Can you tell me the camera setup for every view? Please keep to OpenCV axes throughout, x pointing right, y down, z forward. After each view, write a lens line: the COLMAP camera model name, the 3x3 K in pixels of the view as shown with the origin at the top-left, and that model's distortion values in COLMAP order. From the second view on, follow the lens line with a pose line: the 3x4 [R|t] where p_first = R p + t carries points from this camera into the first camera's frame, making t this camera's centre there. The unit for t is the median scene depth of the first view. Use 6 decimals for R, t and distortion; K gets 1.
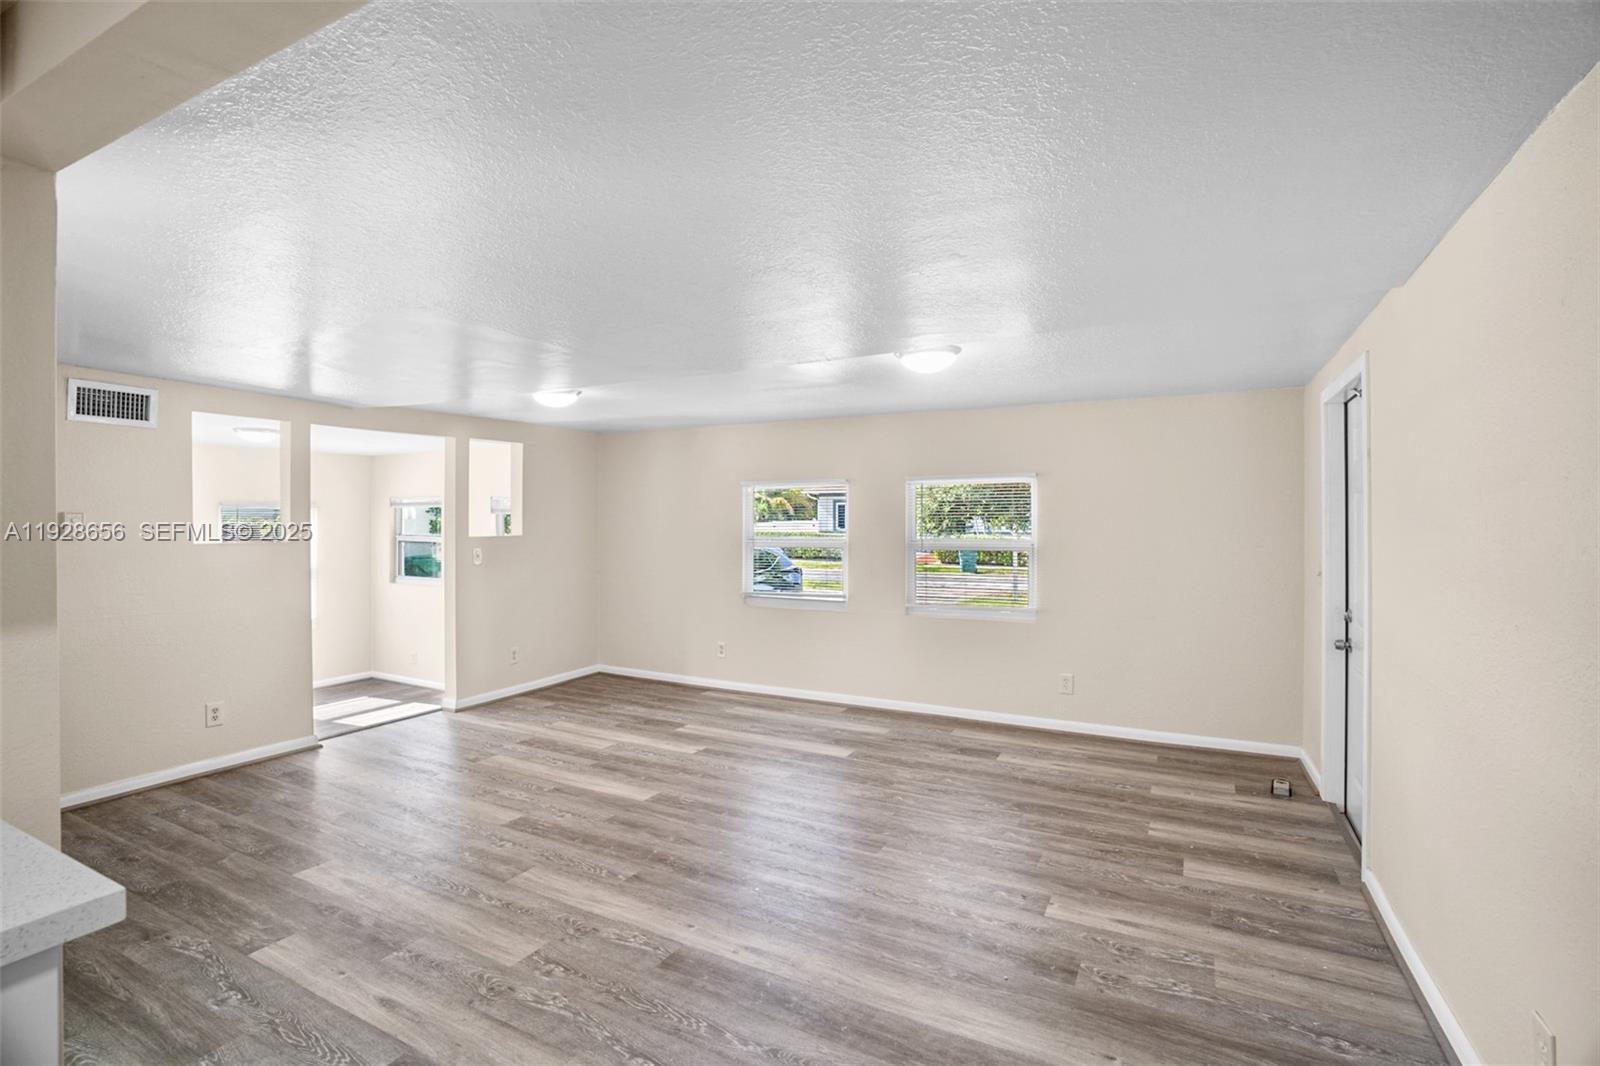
lens RADIAL K [[730.7, 0, 800.0], [0, 730.7, 533.0], [0, 0, 1]] dist [-0.001487, 0.000038]
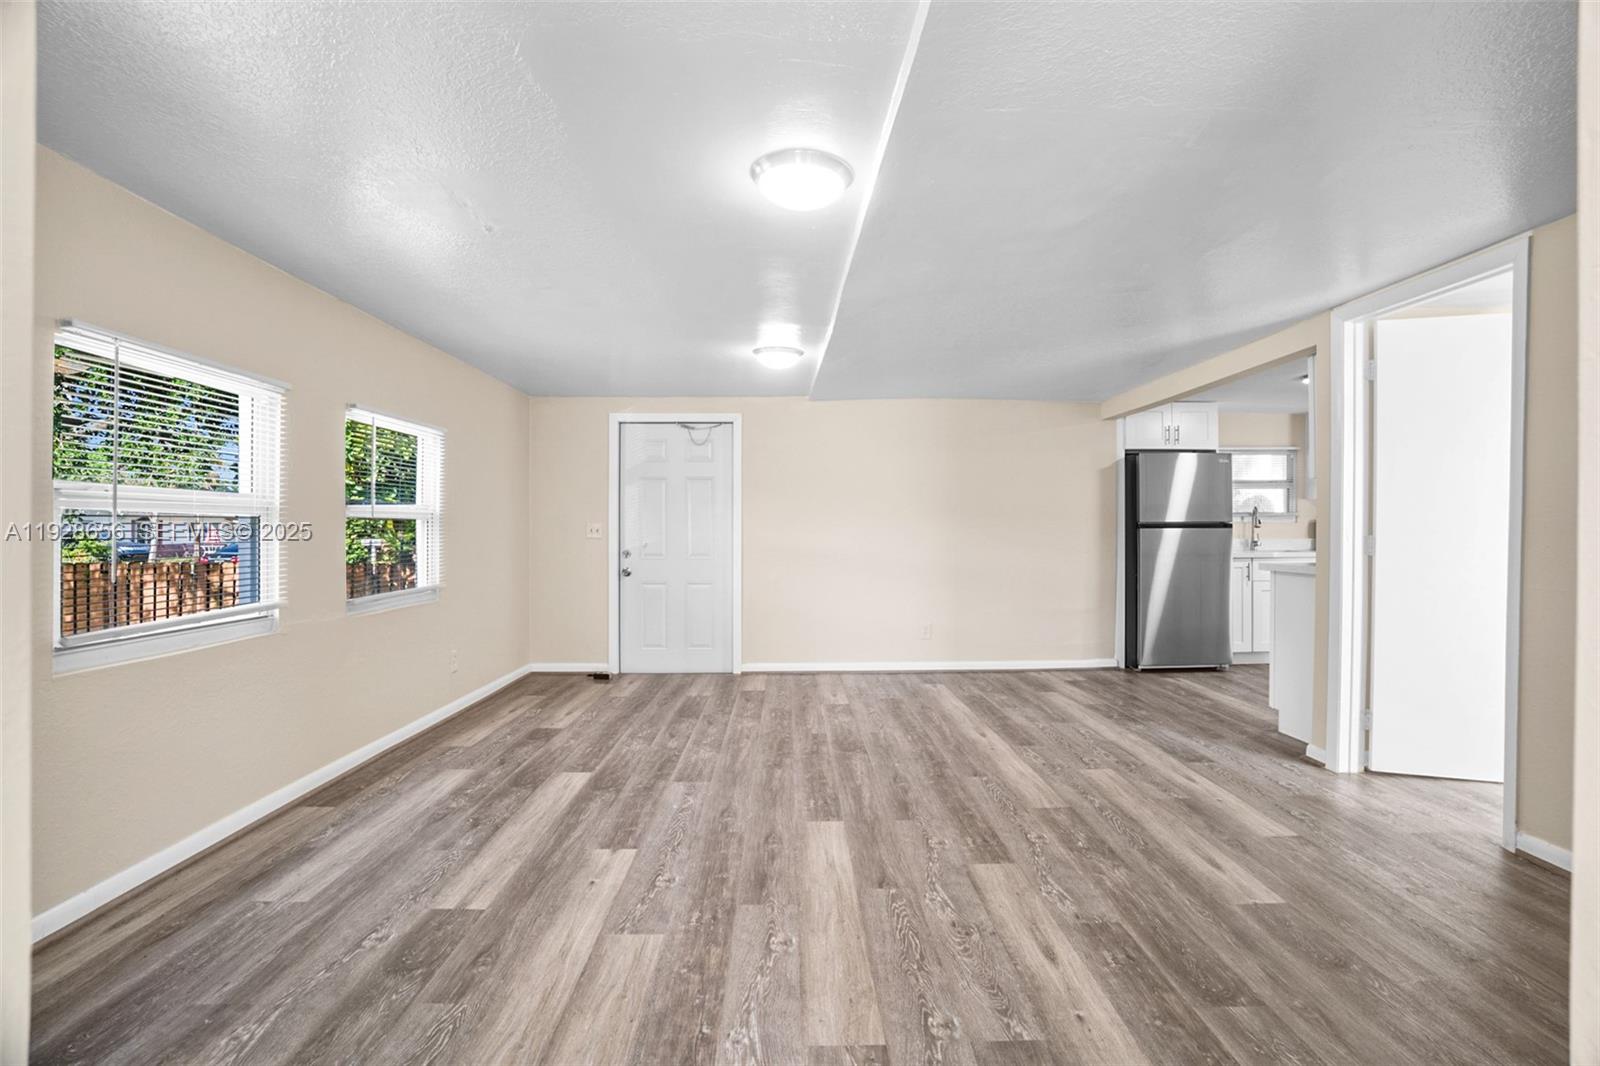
lens RADIAL K [[730.7, 0, 800.0], [0, 730.7, 533.0], [0, 0, 1]] dist [-0.001487, 0.000038]
pose [[-0.482477, -0.000974, 0.875908, -0.772611], [0.002489, 0.999994, 0.002483, 0.053165], [-0.875905, 0.003378, -0.482471, 1.253688]]
